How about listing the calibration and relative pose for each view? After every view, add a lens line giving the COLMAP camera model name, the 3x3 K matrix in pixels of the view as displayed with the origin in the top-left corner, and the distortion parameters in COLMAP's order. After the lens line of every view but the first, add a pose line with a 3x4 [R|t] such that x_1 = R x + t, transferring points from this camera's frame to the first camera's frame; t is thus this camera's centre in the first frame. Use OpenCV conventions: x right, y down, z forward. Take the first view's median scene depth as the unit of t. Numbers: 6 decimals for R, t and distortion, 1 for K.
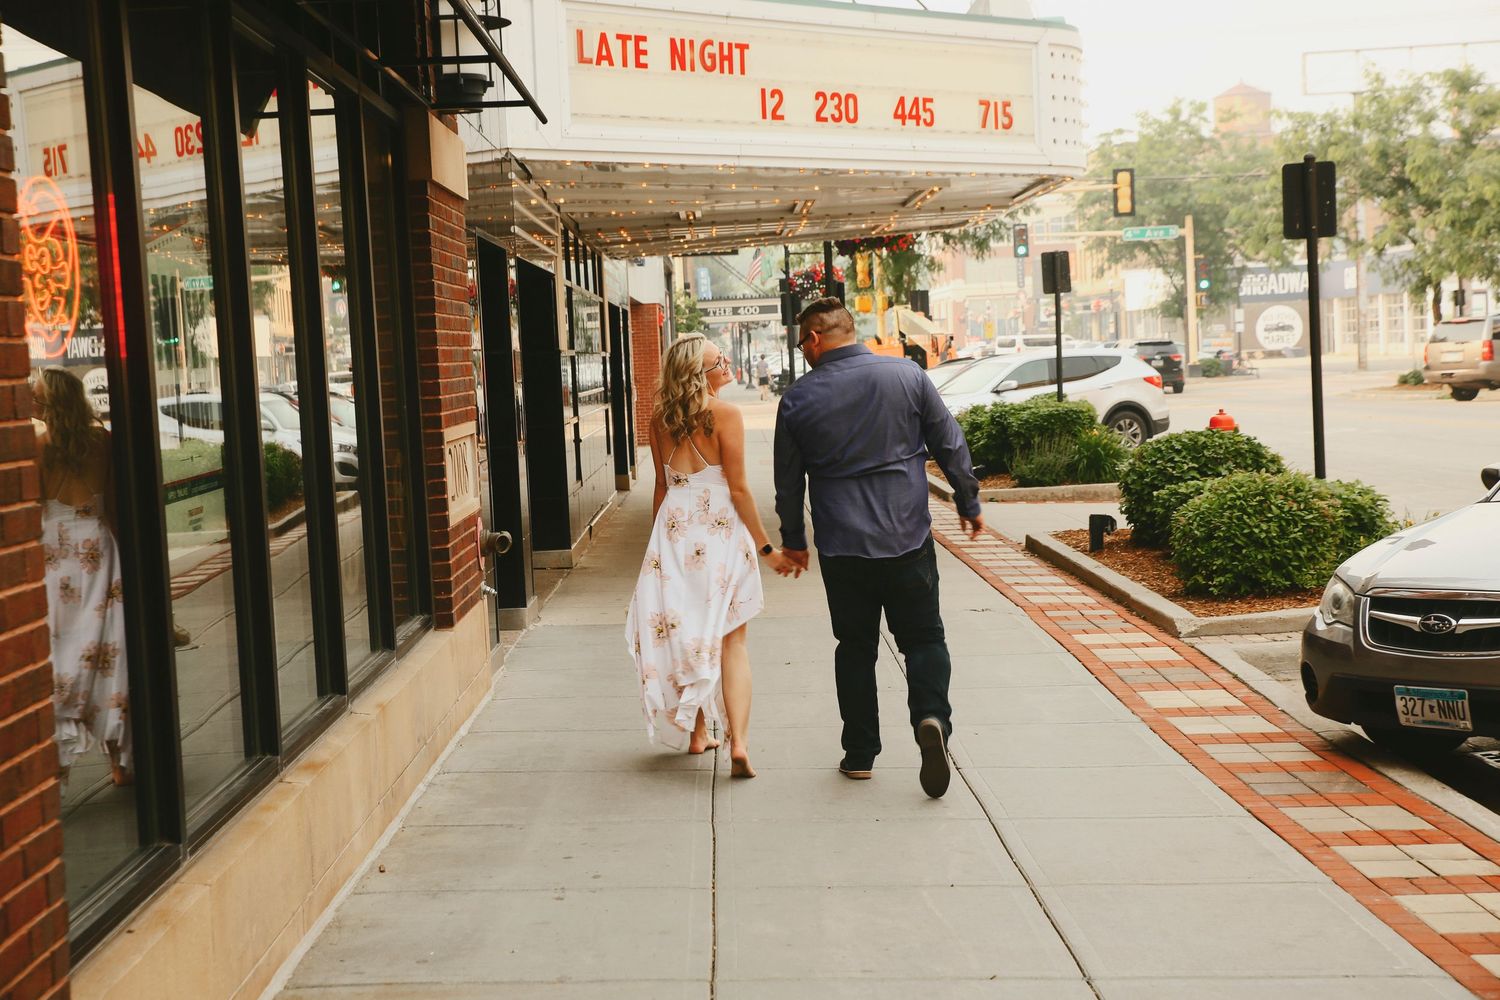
lens RADIAL K [[2106.8, 0, 750.0], [0, 2106.8, 500.0], [0, 0, 1]] dist [0.108518, 0.027601]
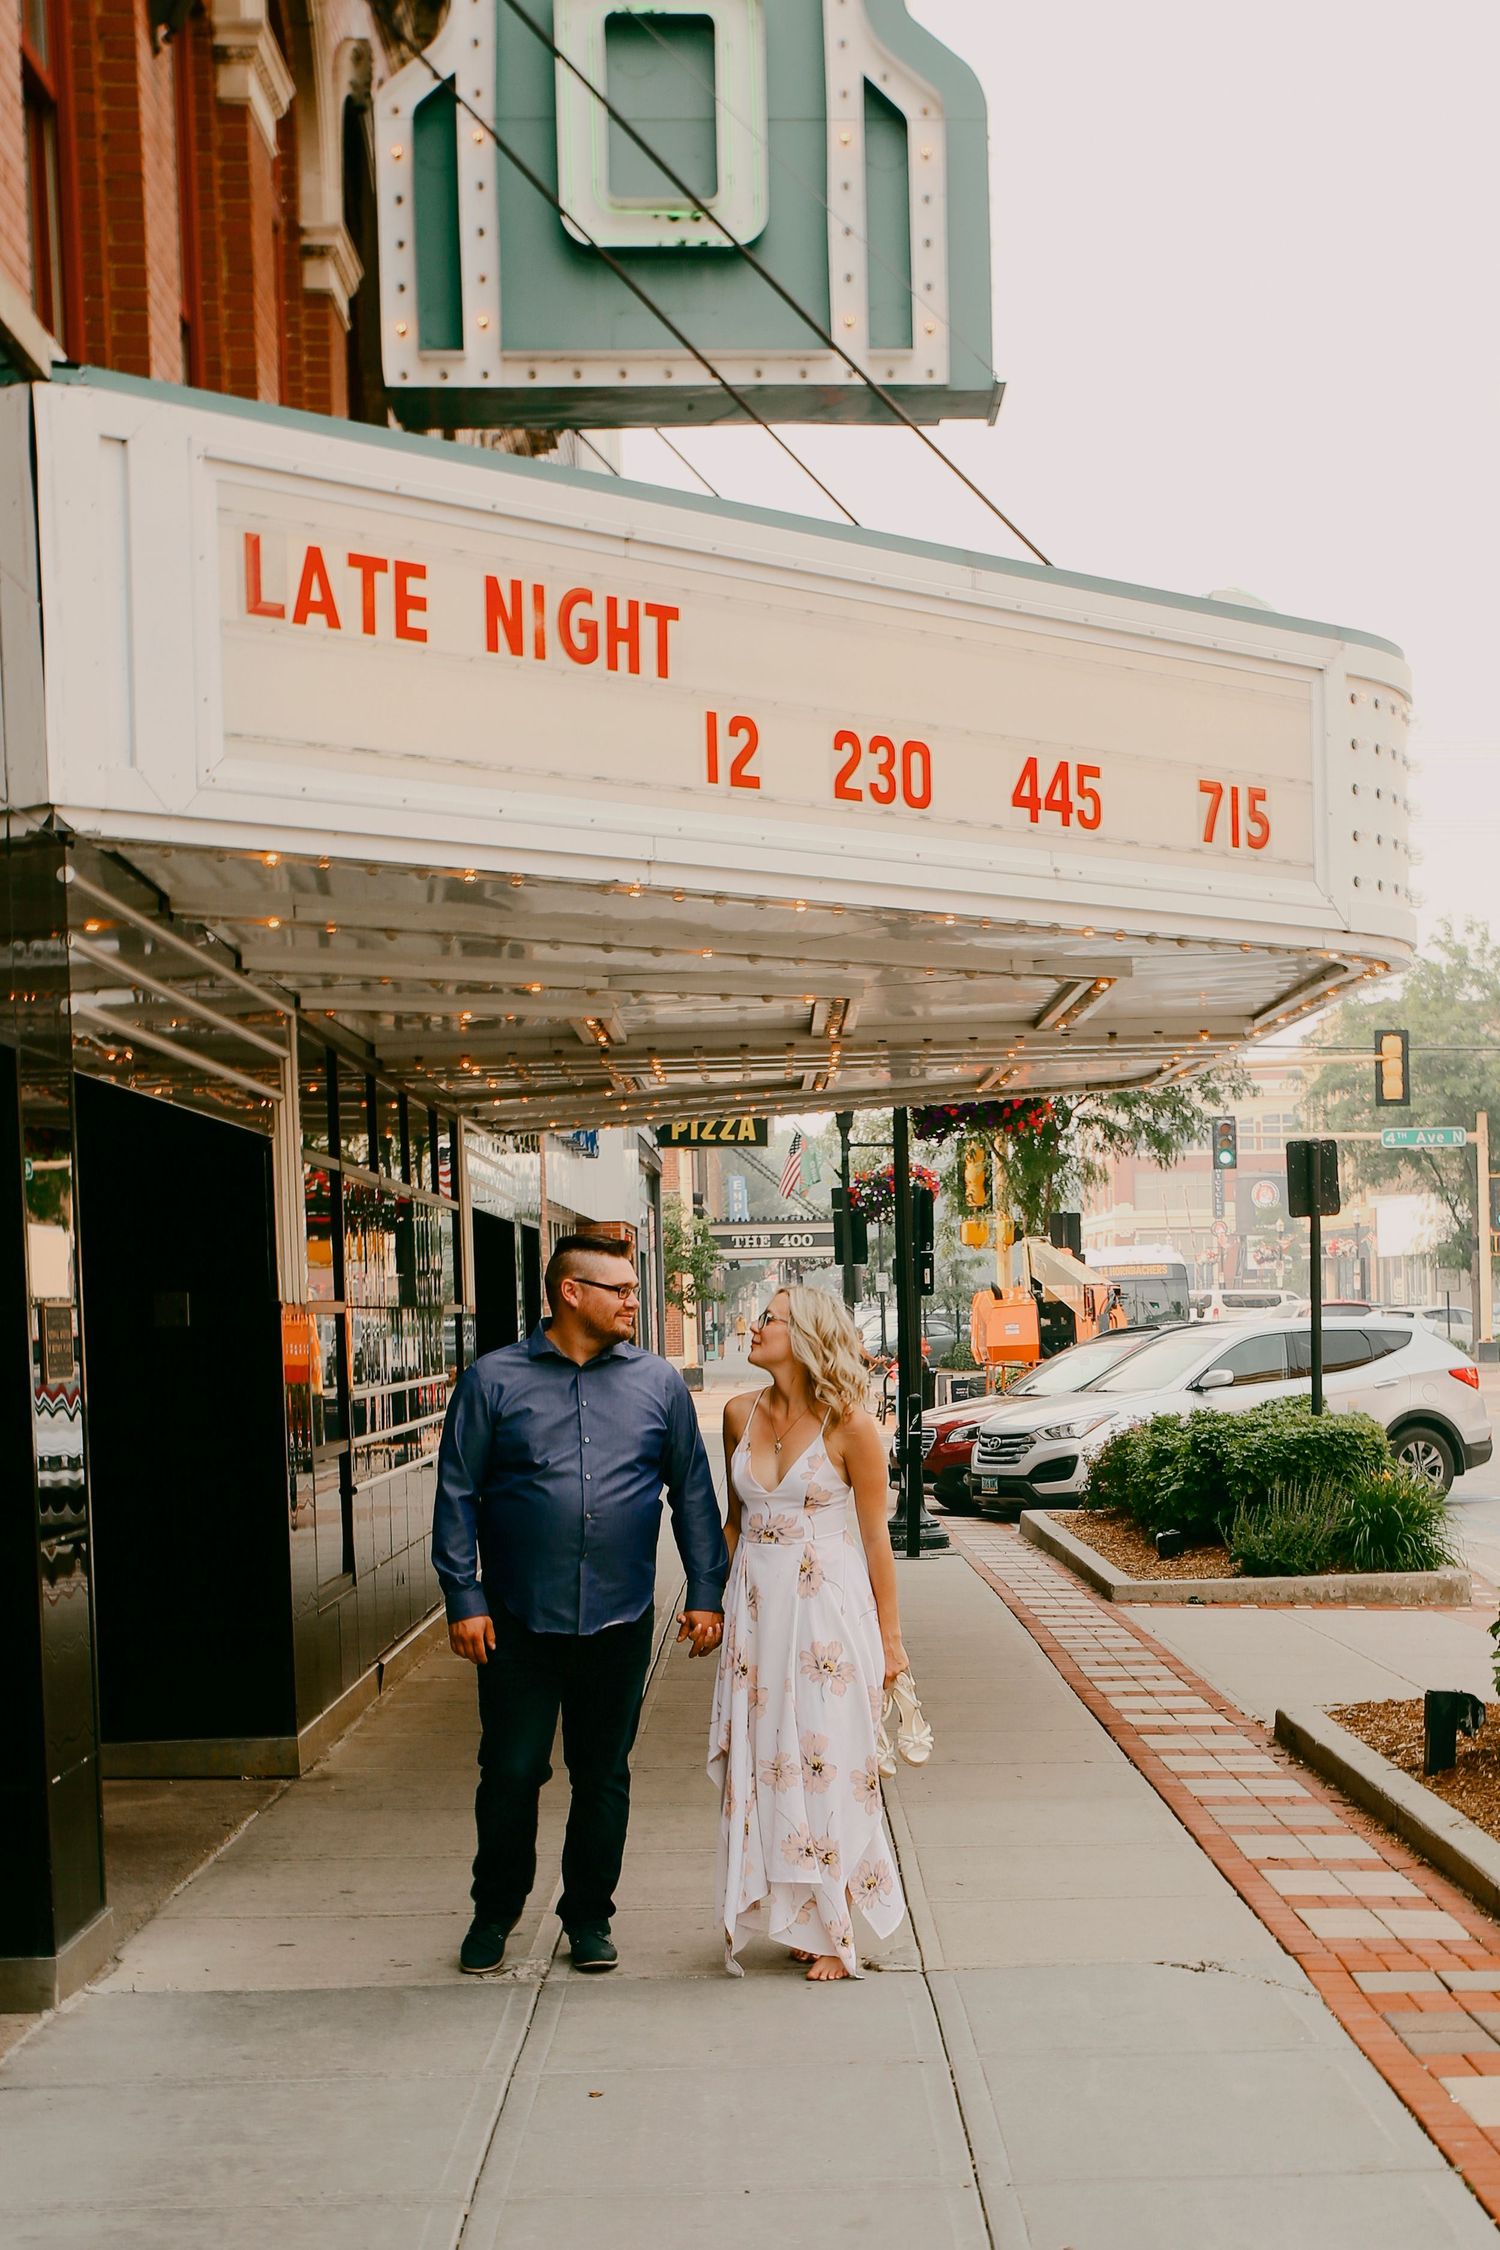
lens RADIAL K [[3129.9, 0, 966.7], [0, 3129.9, 1465.8], [0, 0, 1]] dist [-0.051678, 0.137186]
pose [[0.998549, 0.020313, 0.049871, 0.025781], [-0.019358, 0.999621, -0.019559, -0.025007], [-0.050249, 0.018565, 0.998564, 0.313777]]
